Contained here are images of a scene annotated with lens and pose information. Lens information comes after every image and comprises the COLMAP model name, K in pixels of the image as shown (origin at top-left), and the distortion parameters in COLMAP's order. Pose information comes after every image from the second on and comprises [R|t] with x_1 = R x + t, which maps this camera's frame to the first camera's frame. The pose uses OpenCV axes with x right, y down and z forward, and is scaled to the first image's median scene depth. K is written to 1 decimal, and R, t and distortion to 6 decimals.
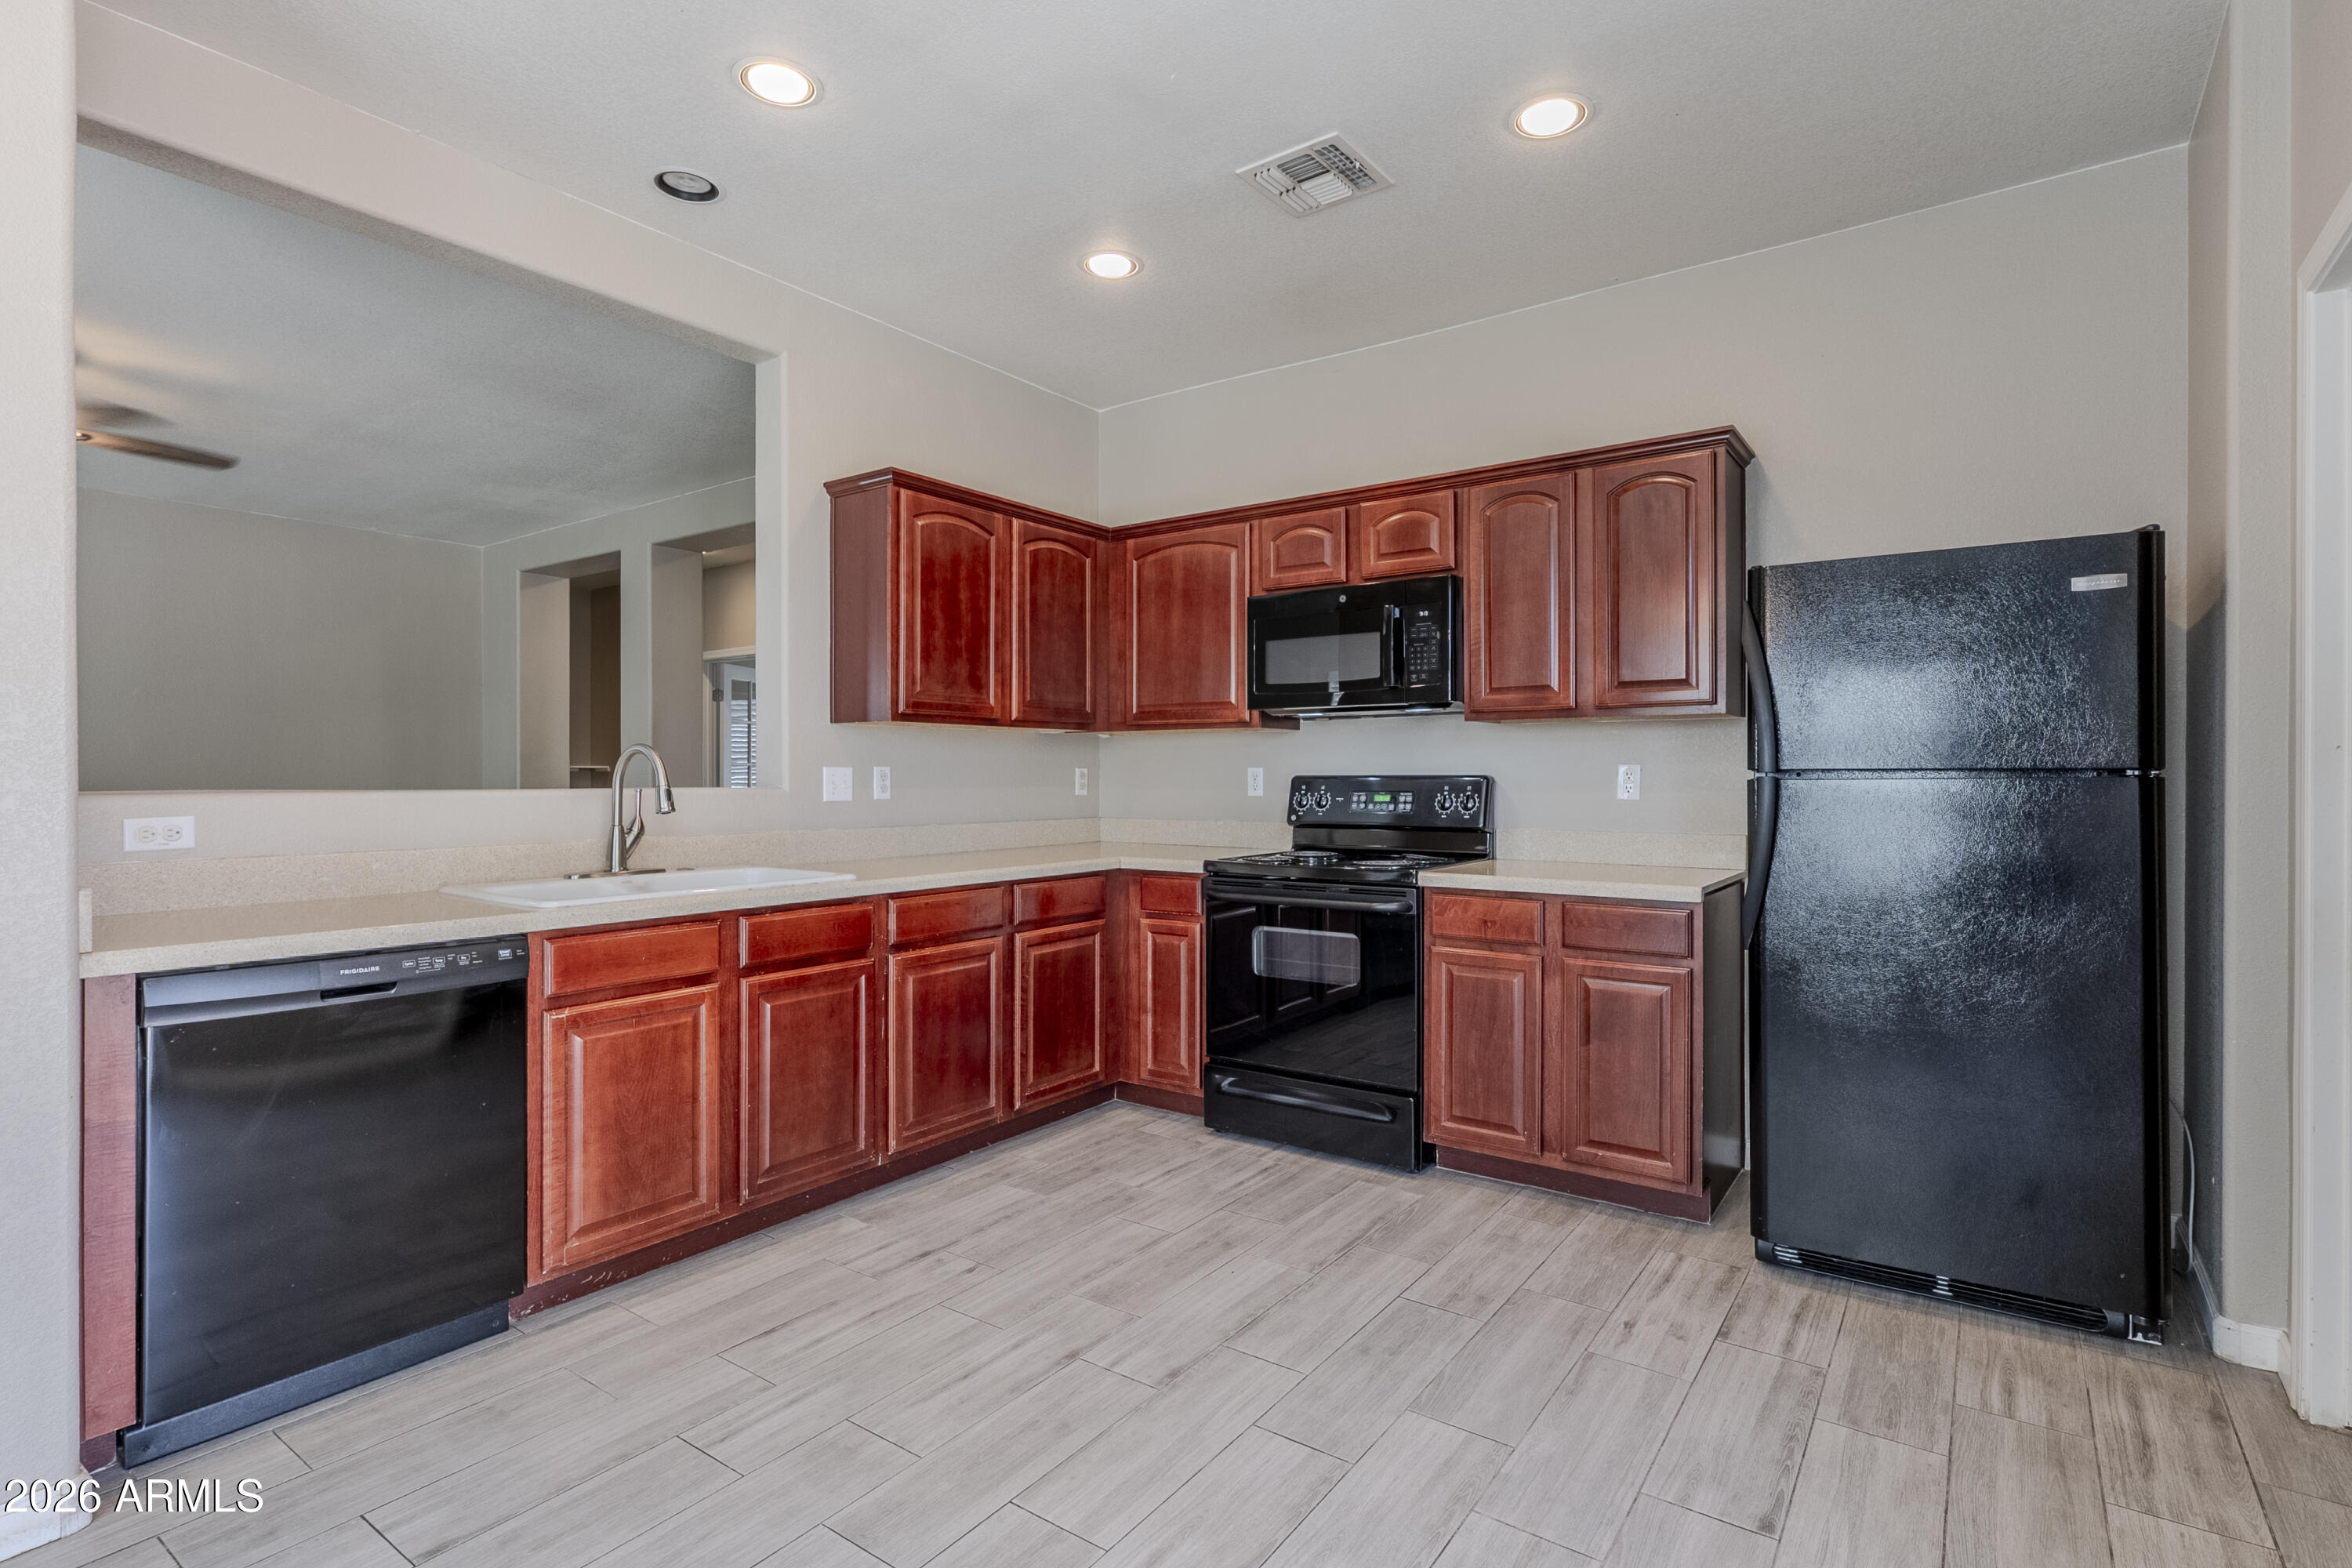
lens RADIAL K [[1111.2, 0, 1184.4], [0, 1111.2, 785.8], [0, 0, 1]] dist [-0.002396, -0.000881]
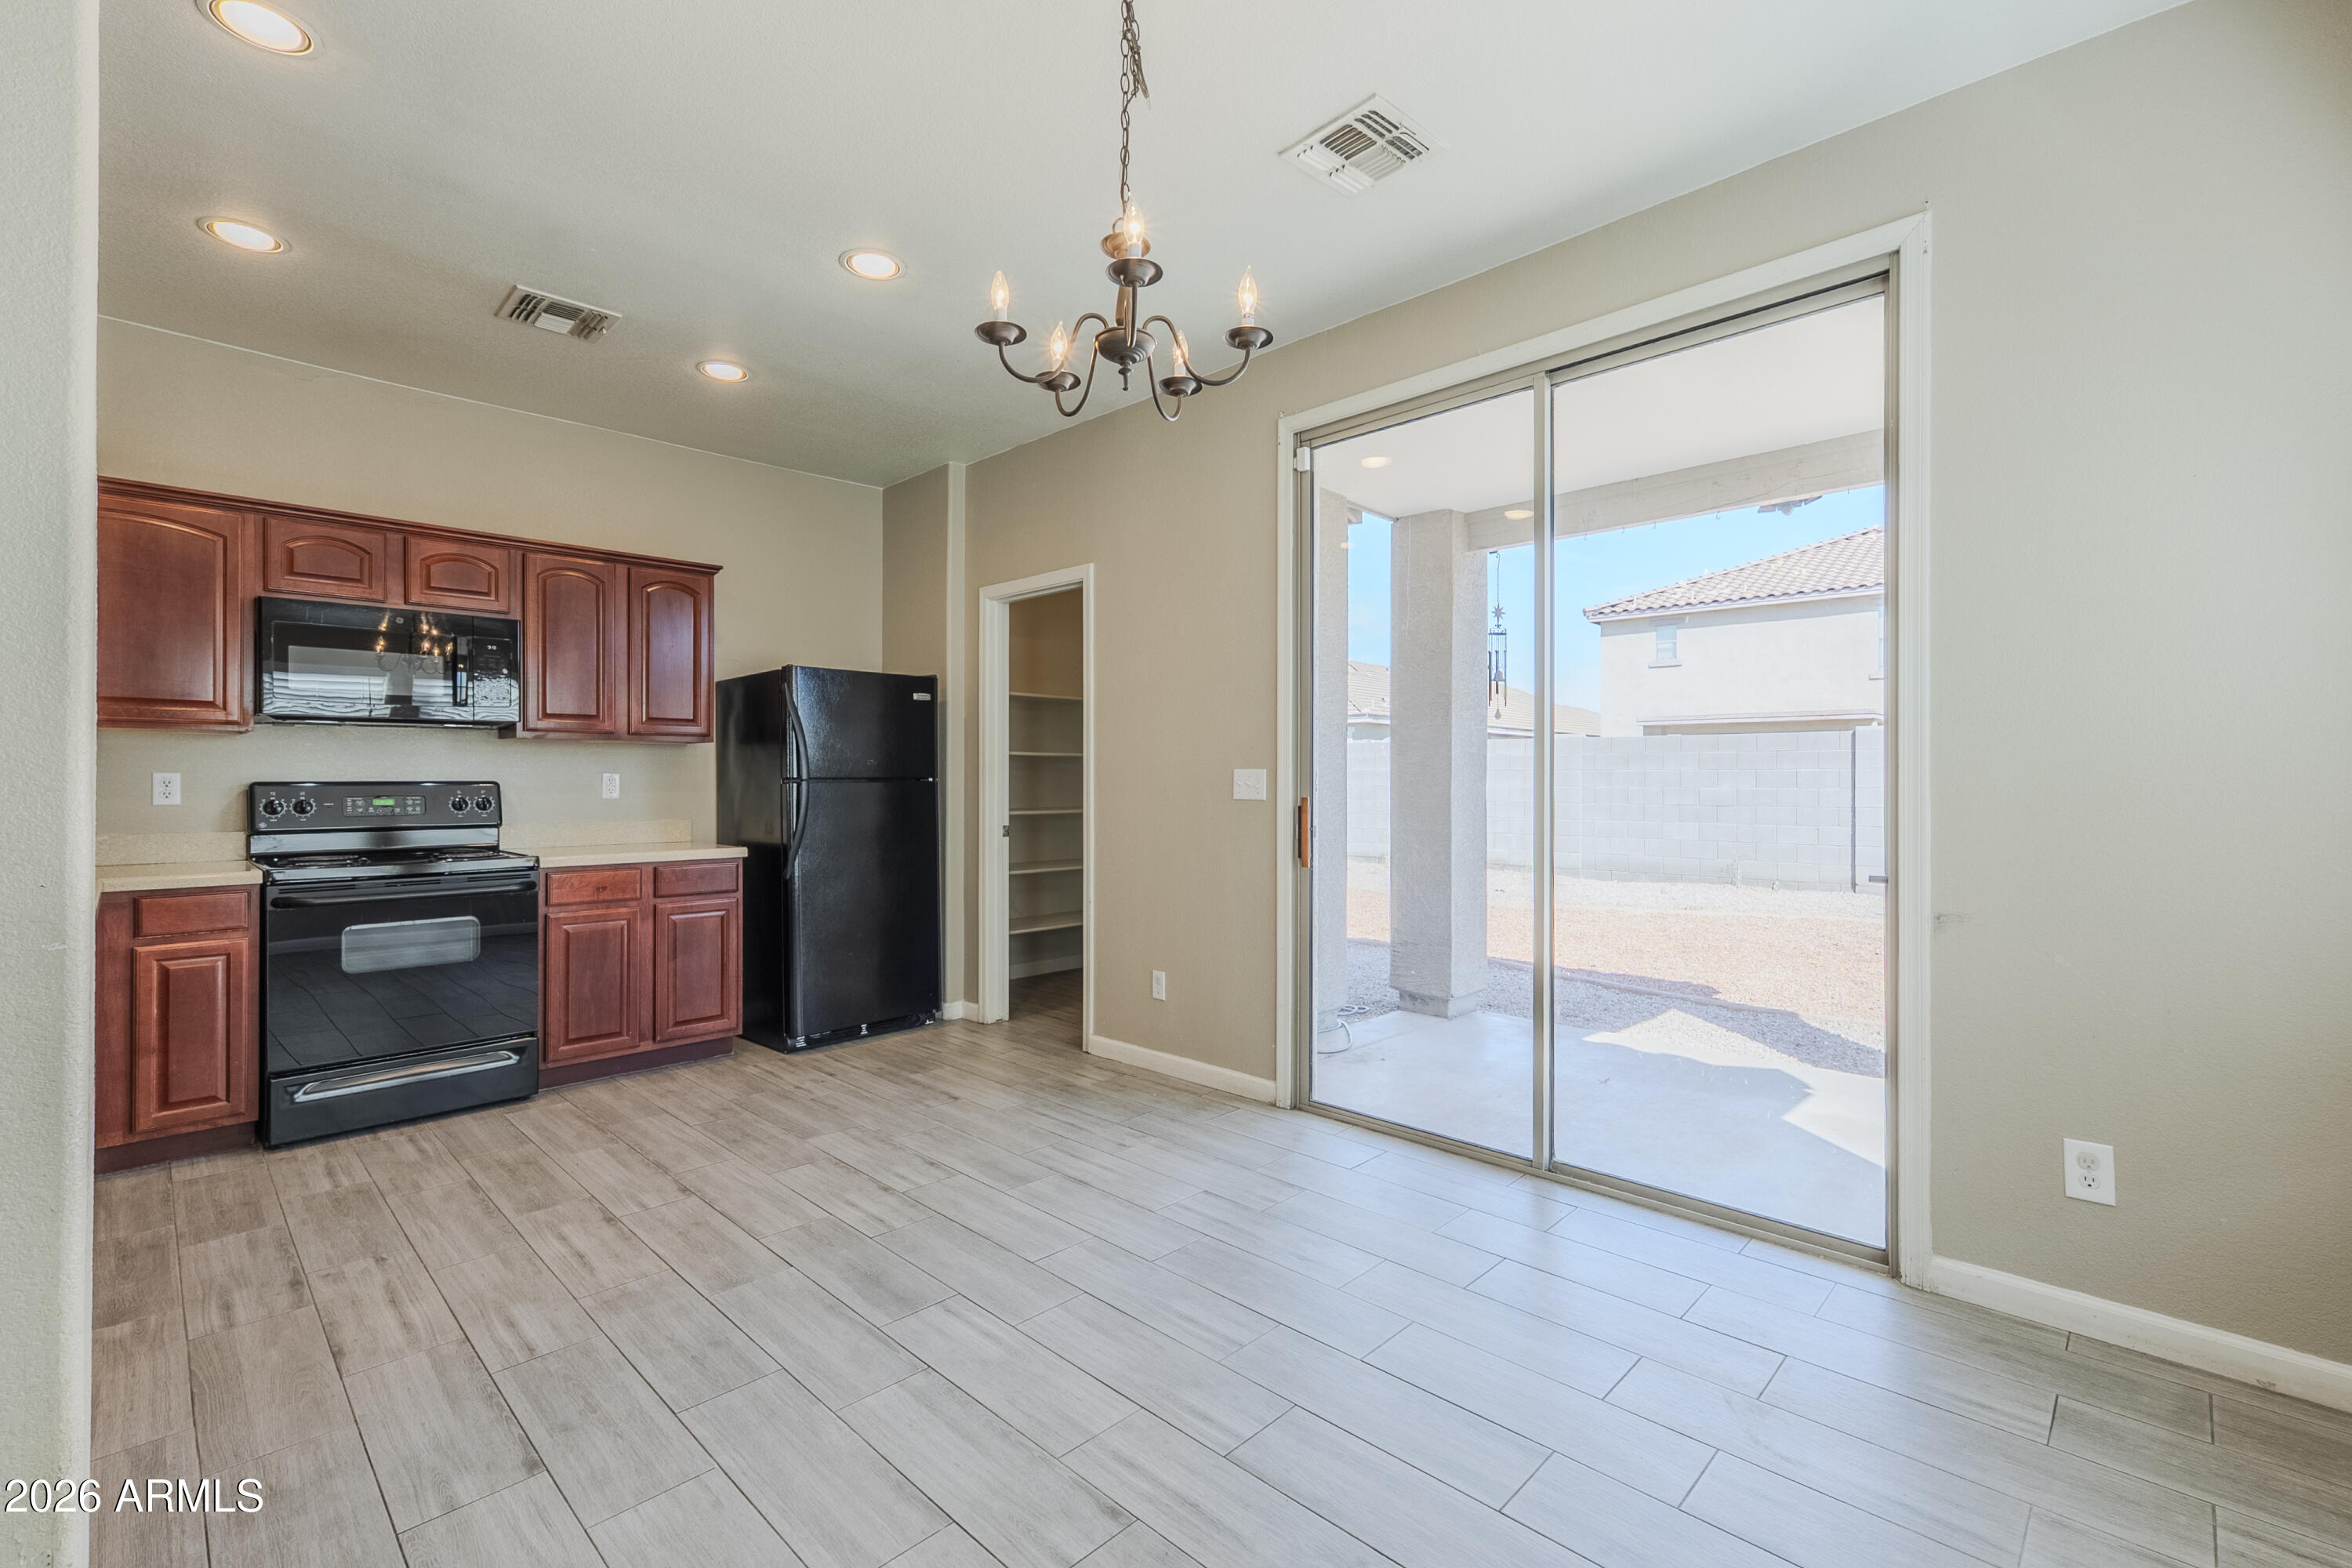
lens RADIAL K [[1027.5, 0, 1168.3], [0, 1027.5, 782.0], [0, 0, 1]] dist [-0.004336, -0.000181]
pose [[0.168063, 0.000615, 0.985776, -0.932603], [0.012173, 0.999922, -0.002699, 0.004845], [-0.985701, 0.012453, 0.168043, 0.107724]]
